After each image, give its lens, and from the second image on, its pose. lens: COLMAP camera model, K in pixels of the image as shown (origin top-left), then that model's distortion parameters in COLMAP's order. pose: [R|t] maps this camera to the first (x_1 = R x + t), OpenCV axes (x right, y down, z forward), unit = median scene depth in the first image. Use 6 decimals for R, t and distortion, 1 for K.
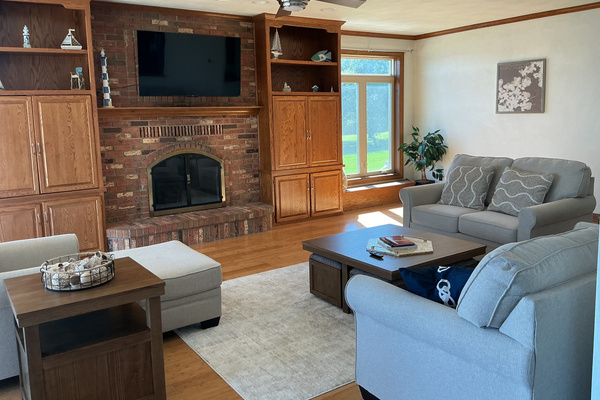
lens RADIAL K [[500.2, 0, 302.2], [0, 500.2, 200.7], [0, 0, 1]] dist [0.122401, -0.249288]
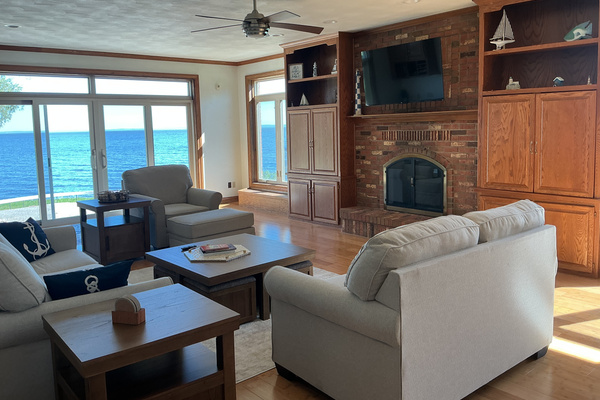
lens RADIAL K [[500.2, 0, 302.2], [0, 500.2, 200.7], [0, 0, 1]] dist [0.122401, -0.249288]
pose [[0.071683, 0.171730, -0.982533, 0.771375], [-0.144987, 0.976398, 0.160080, -0.136452], [0.986834, 0.130979, 0.094889, 0.671259]]
